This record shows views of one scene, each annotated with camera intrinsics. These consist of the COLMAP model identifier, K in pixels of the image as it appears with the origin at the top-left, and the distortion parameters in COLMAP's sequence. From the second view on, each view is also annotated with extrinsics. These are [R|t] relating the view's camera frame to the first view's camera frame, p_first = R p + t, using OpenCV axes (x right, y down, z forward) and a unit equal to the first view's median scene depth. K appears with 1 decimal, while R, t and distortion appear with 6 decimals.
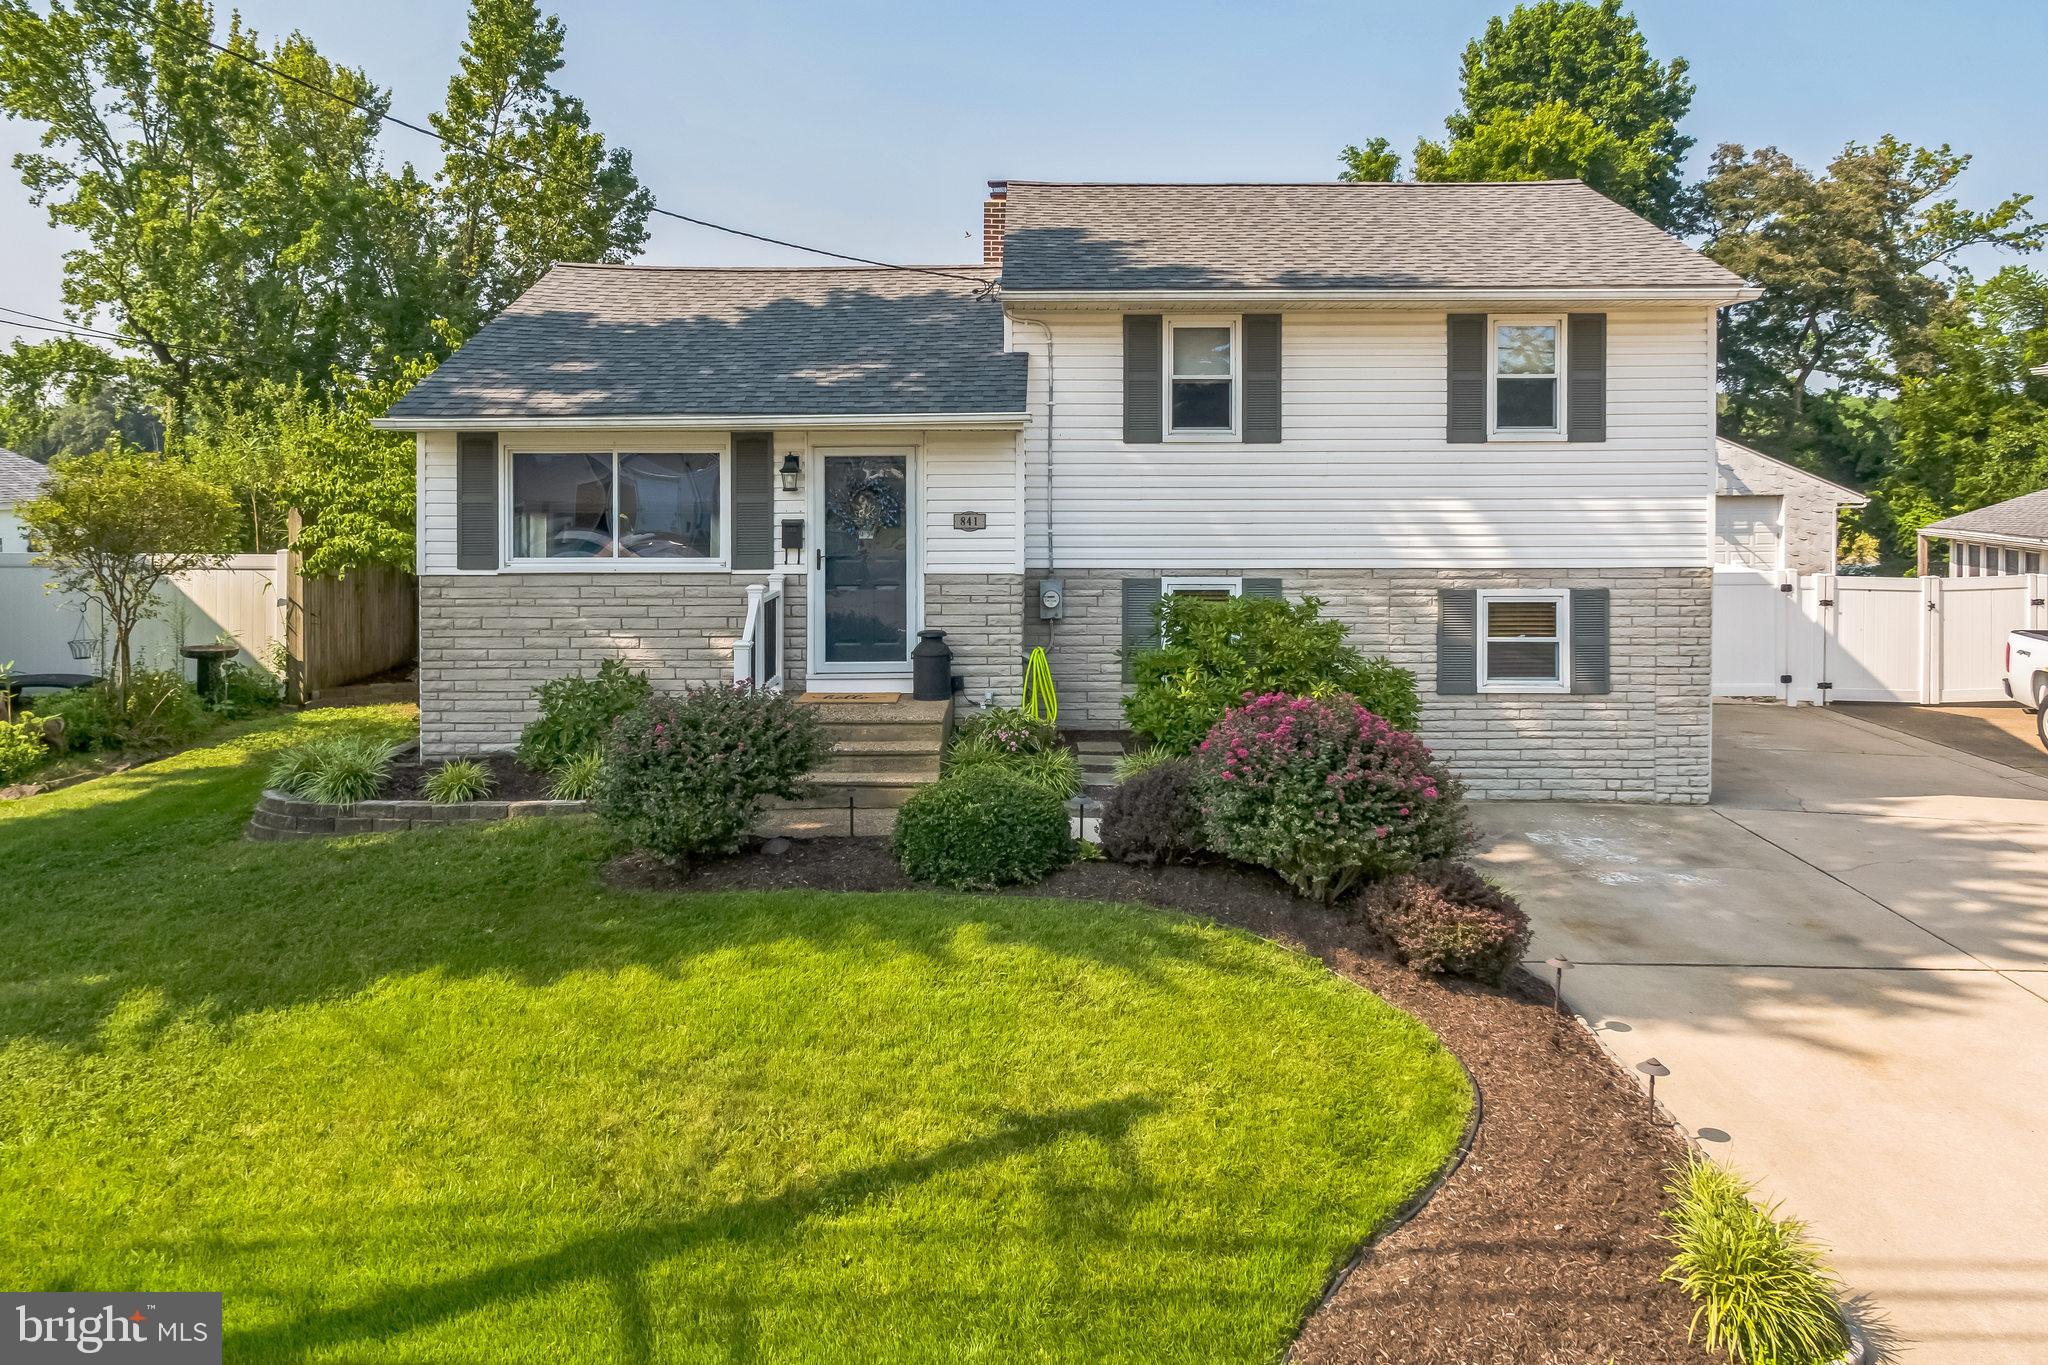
lens RADIAL K [[1463.9, 0, 1029.3], [0, 1463.9, 627.5], [0, 0, 1]] dist [0.004789, 0.004306]
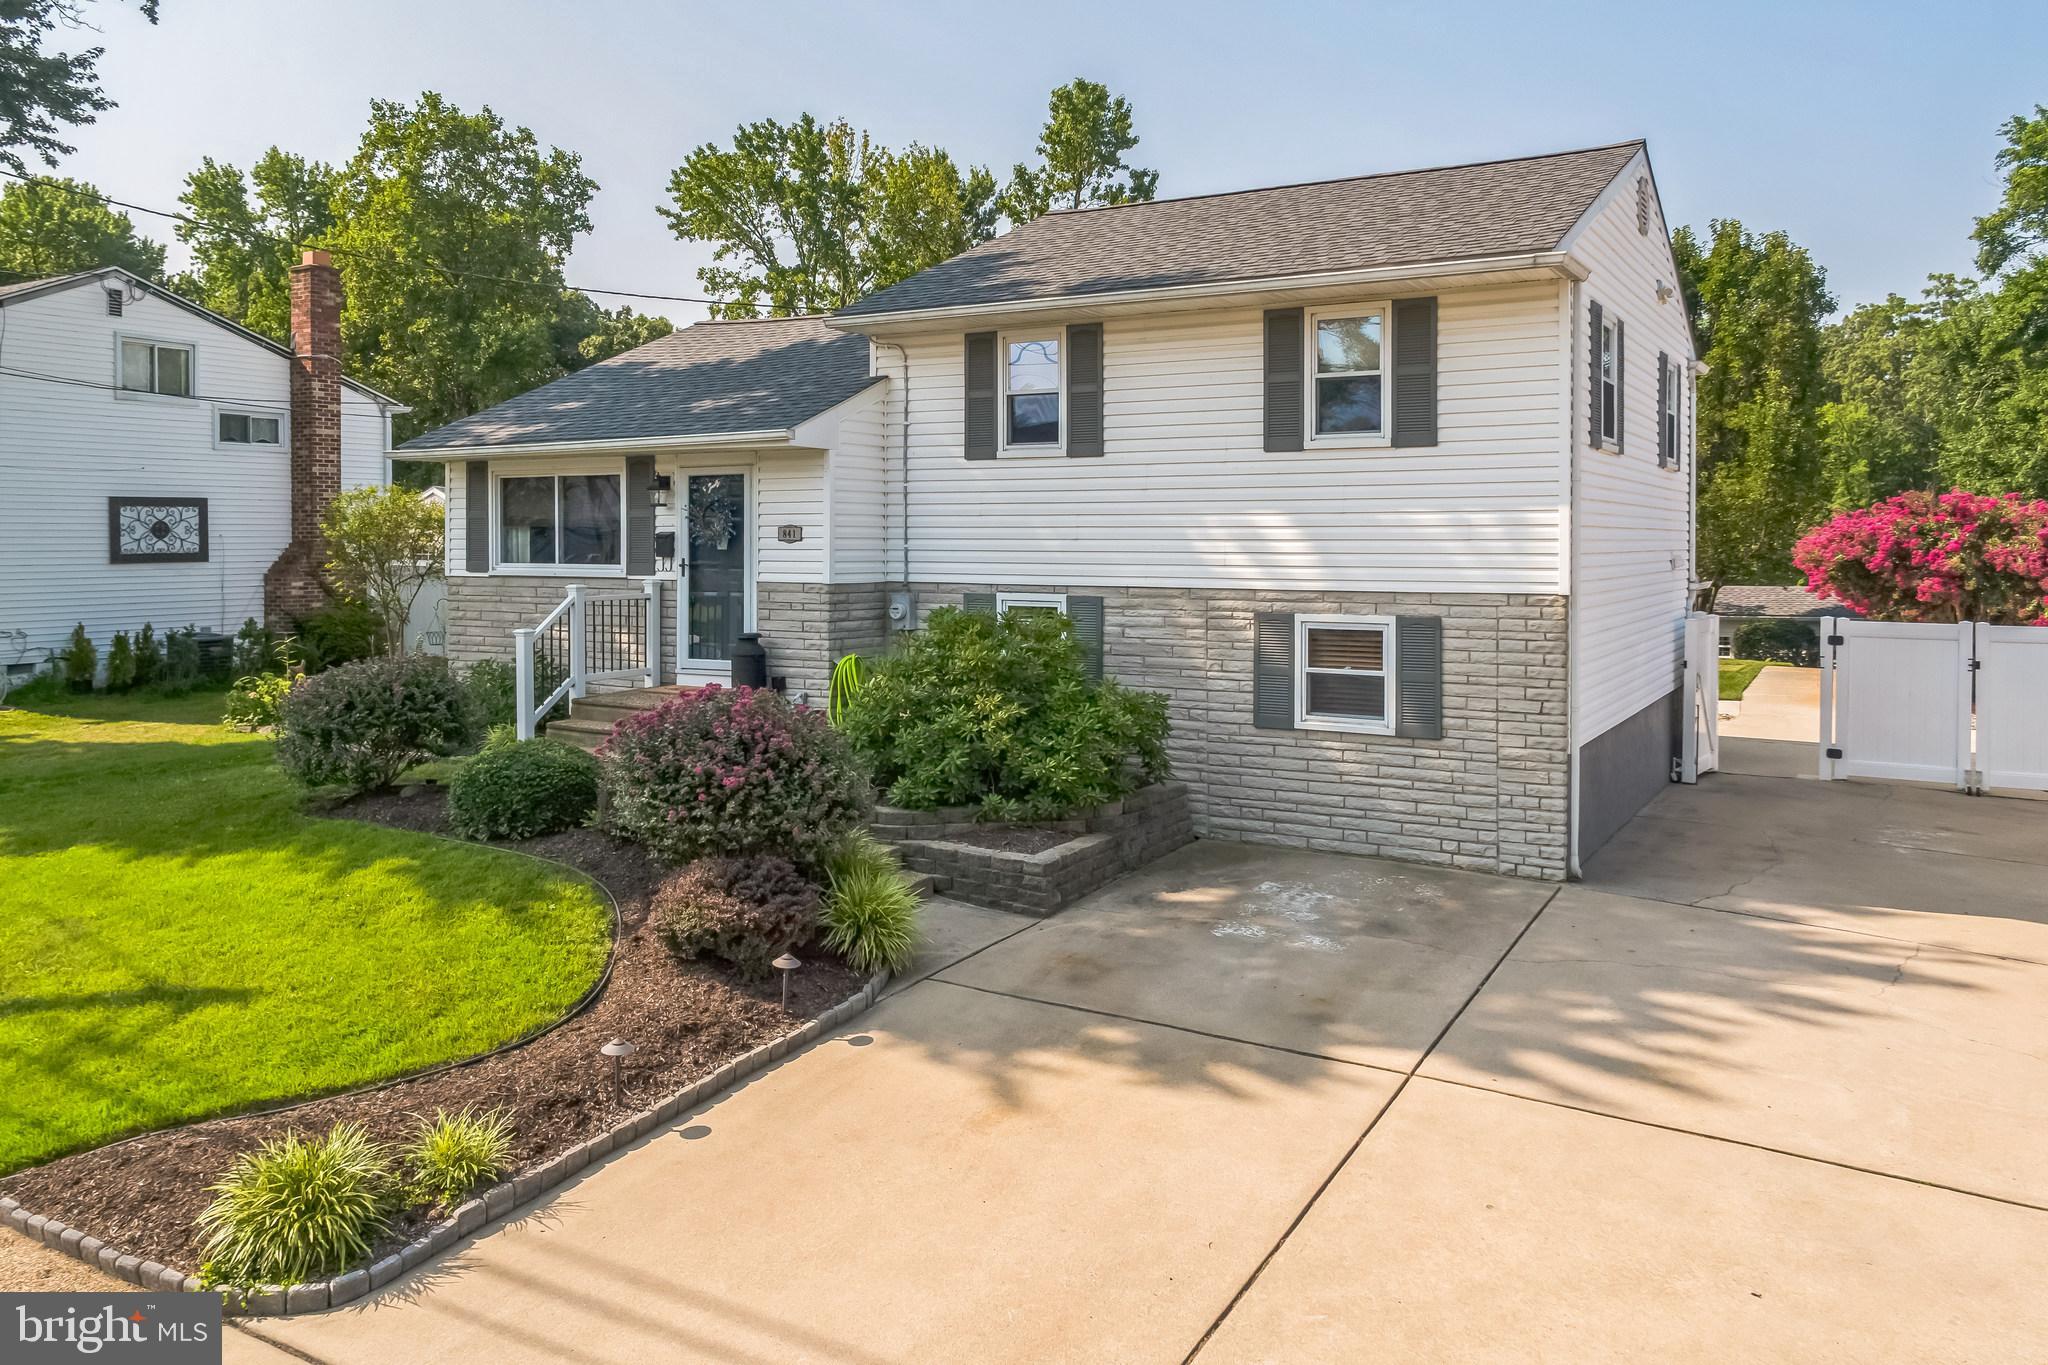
lens RADIAL K [[1434.7, 0, 988.2], [0, 1434.7, 680.1], [0, 0, 1]] dist [0.010993, 0.001343]
pose [[0.877403, 0.051723, -0.476958, 0.565845], [-0.051327, 0.998586, 0.013870, 0.012372], [0.477001, 0.012311, 0.878817, 0.132512]]
